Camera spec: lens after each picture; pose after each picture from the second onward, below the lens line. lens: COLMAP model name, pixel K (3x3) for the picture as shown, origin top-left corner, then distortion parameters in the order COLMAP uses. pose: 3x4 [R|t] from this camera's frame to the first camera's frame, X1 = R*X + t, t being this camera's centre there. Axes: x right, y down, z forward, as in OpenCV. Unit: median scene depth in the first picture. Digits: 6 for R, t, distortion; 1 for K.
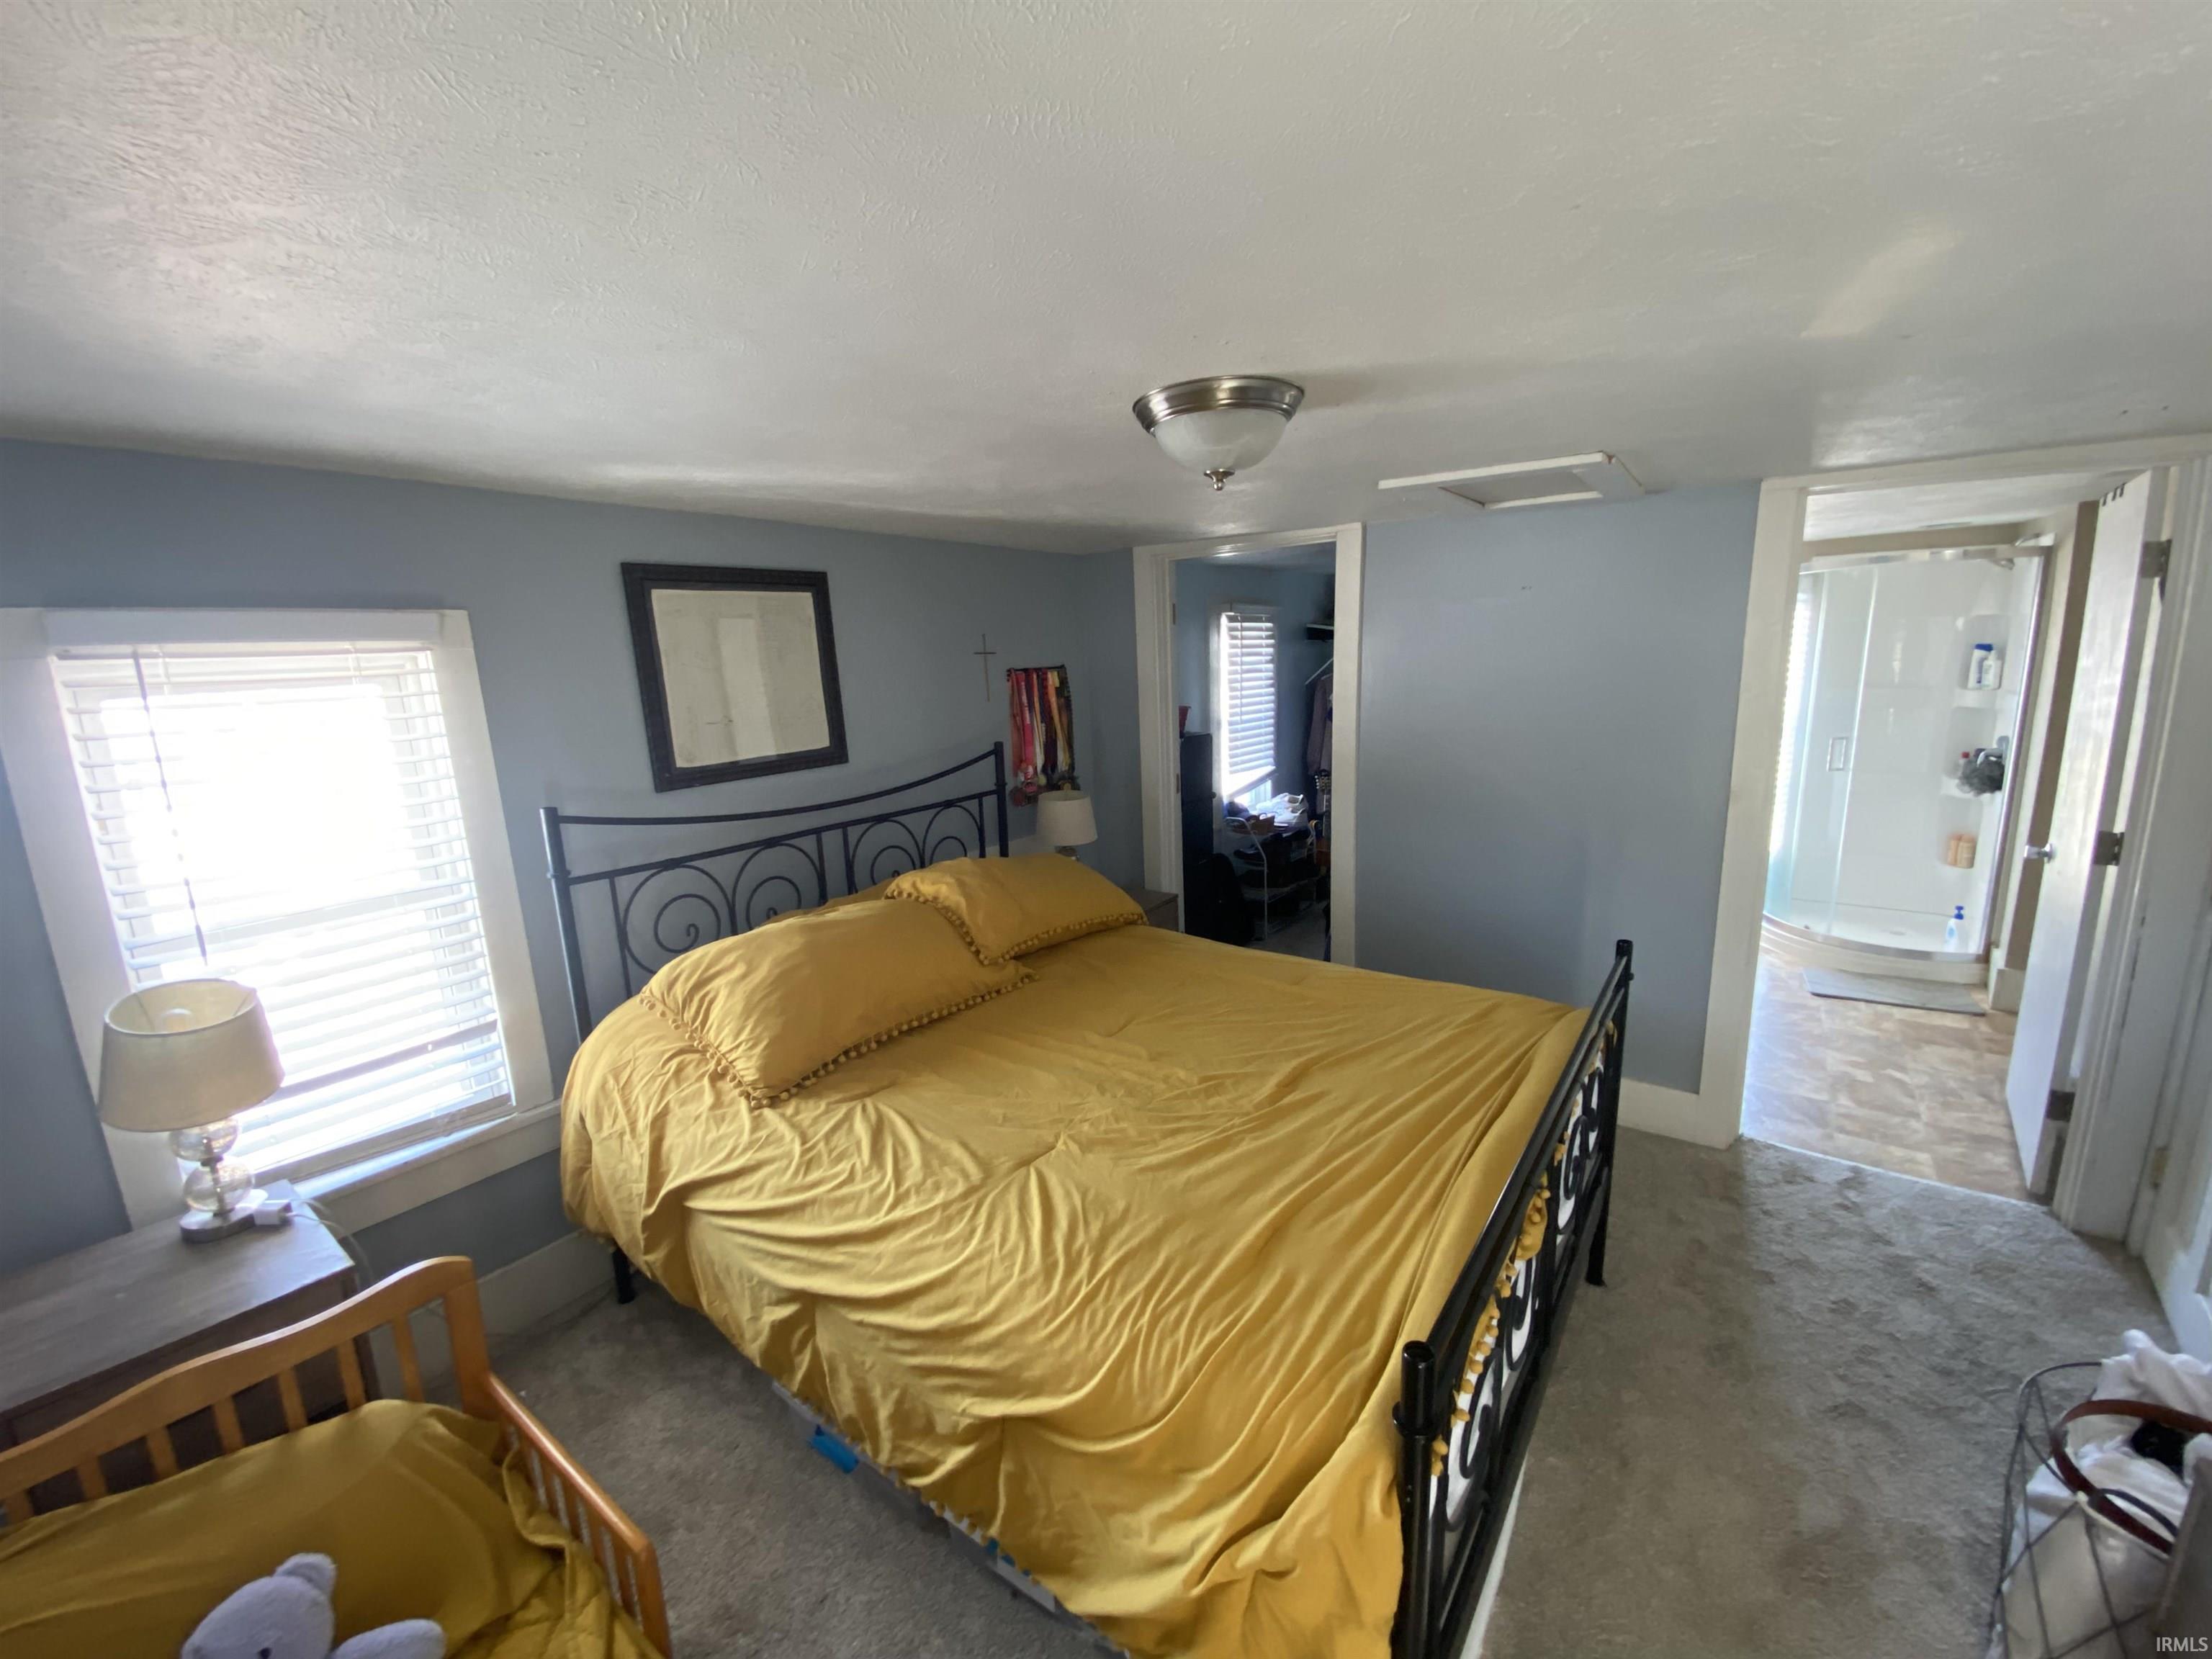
lens RADIAL K [[881.8, 0, 1109.4], [0, 881.8, 831.6], [0, 0, 1]] dist [0.025269, -0.024315]
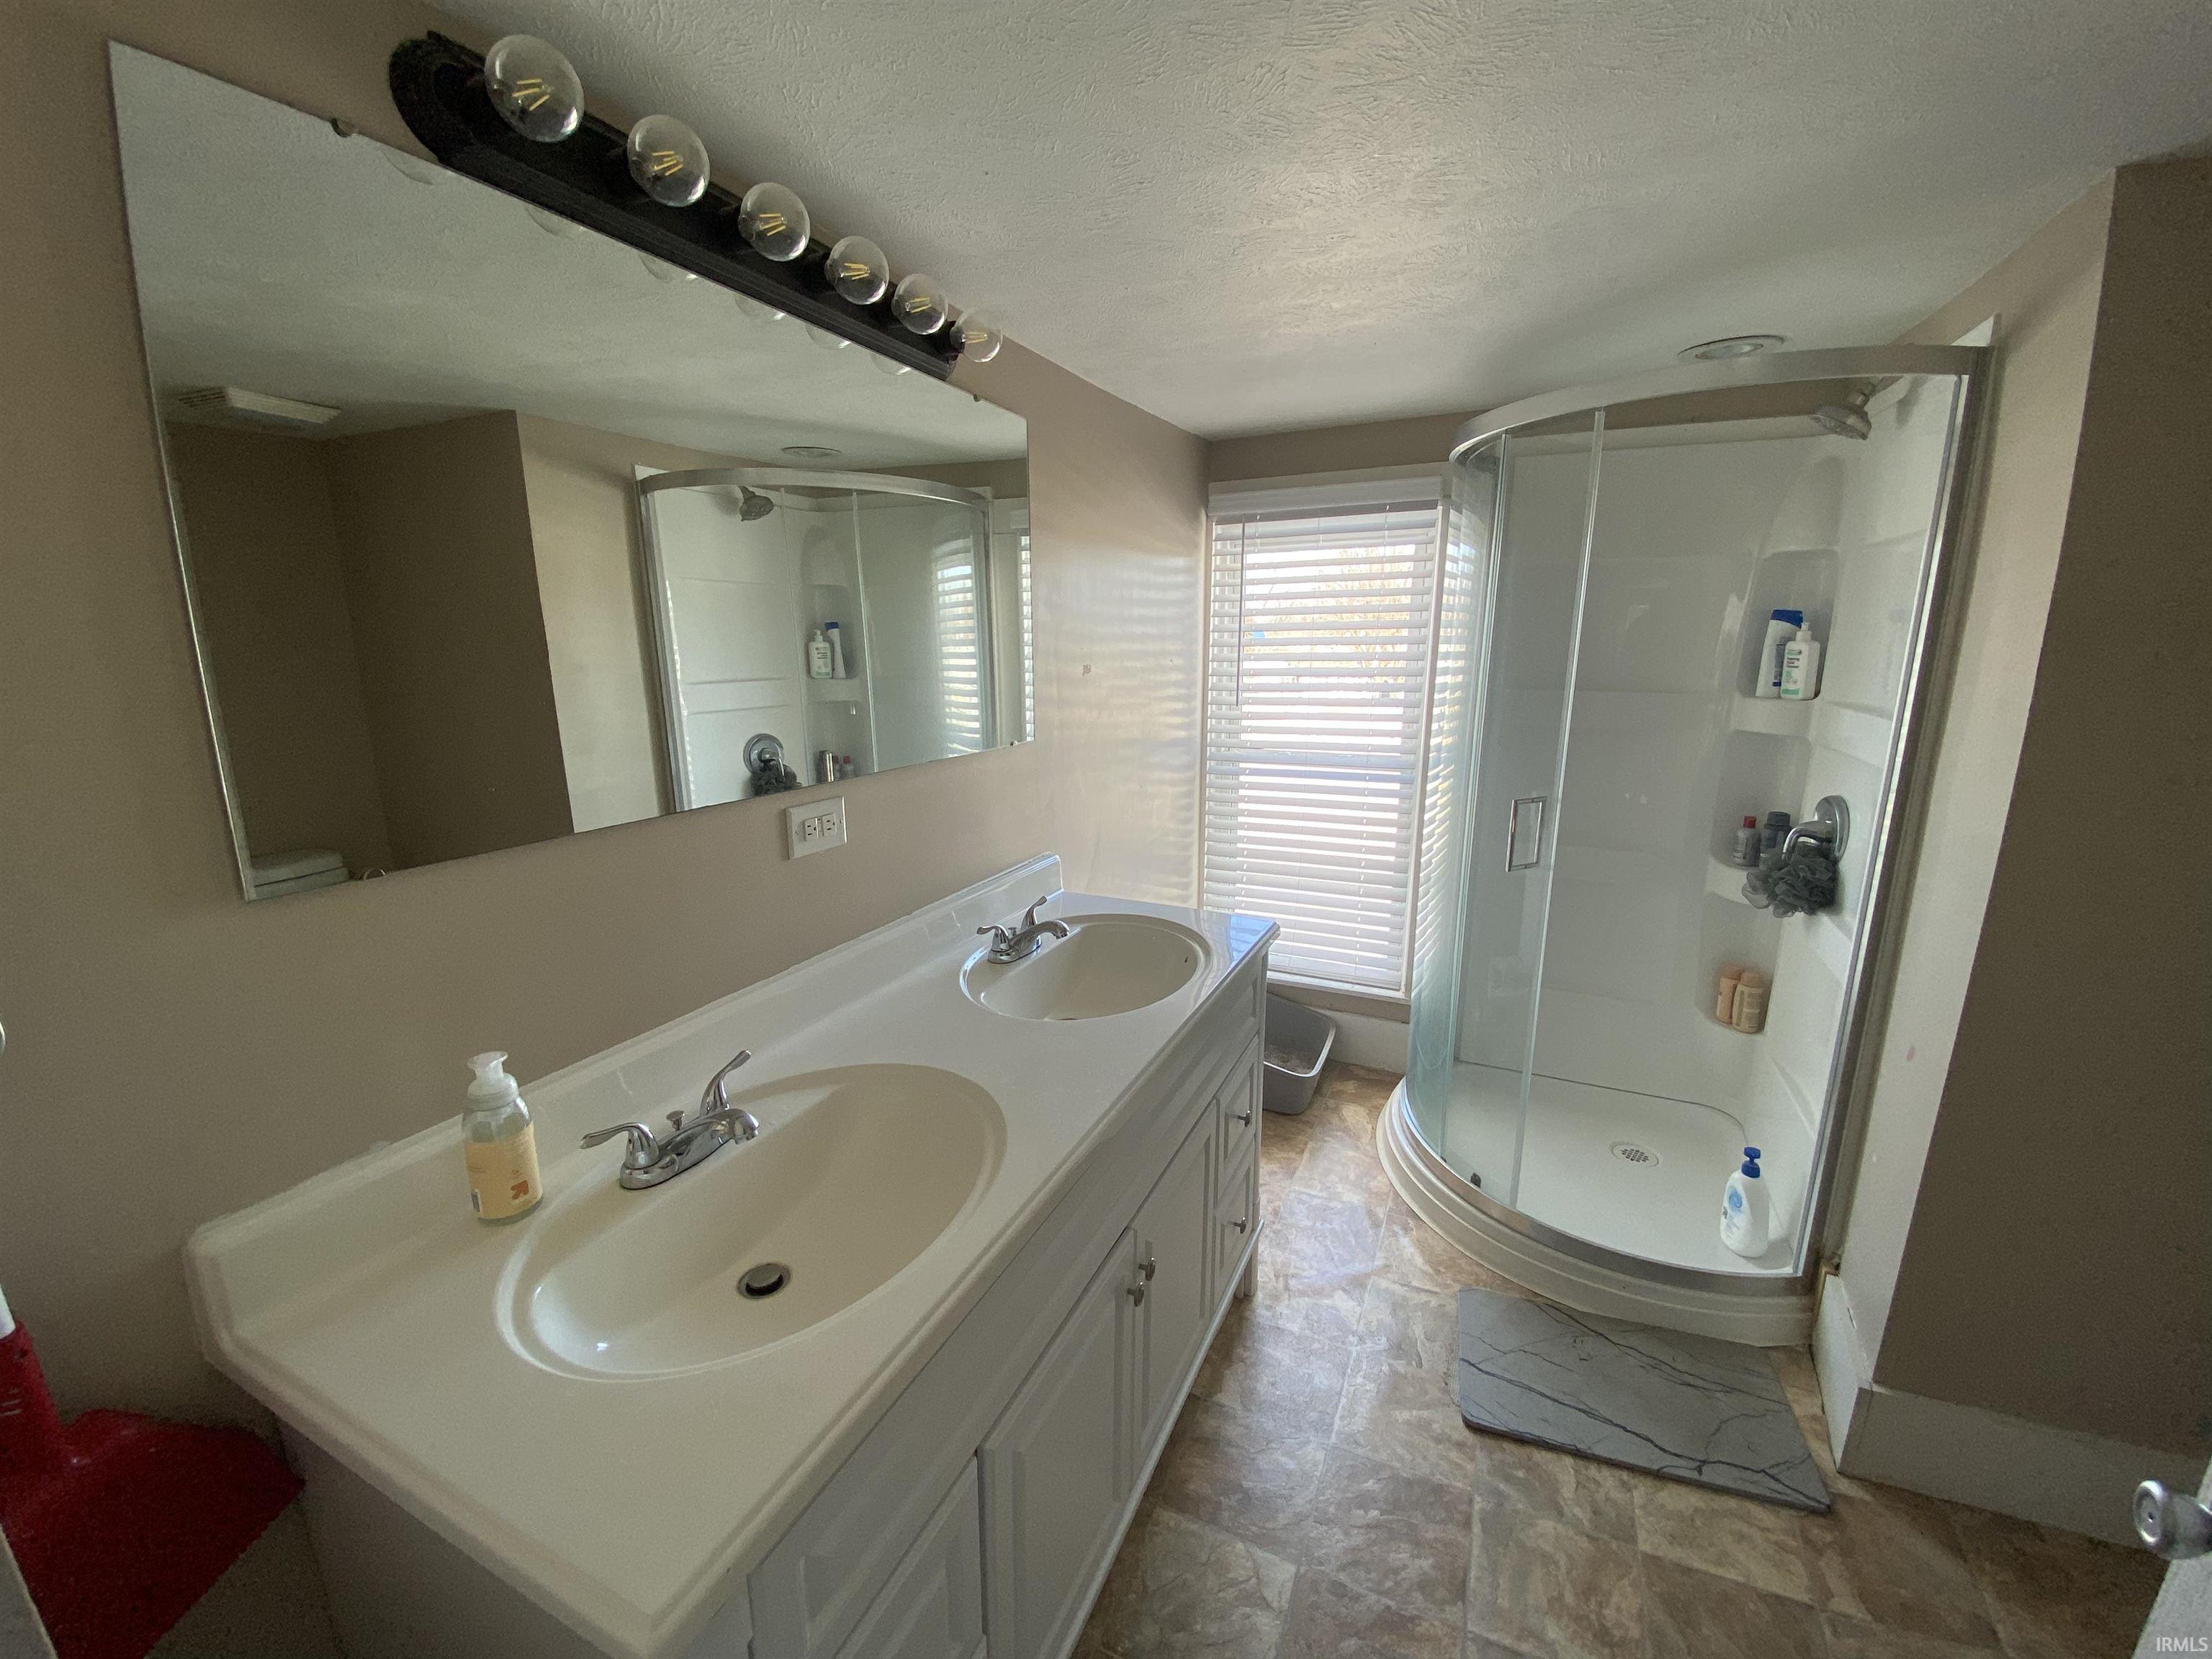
lens RADIAL K [[881.8, 0, 1109.4], [0, 881.8, 831.6], [0, 0, 1]] dist [0.025269, -0.024315]
pose [[0.979081, -0.013575, 0.203017, 0.275044], [0.009950, 0.999772, 0.018868, -0.053737], [-0.203227, -0.016453, 0.978993, 0.315832]]
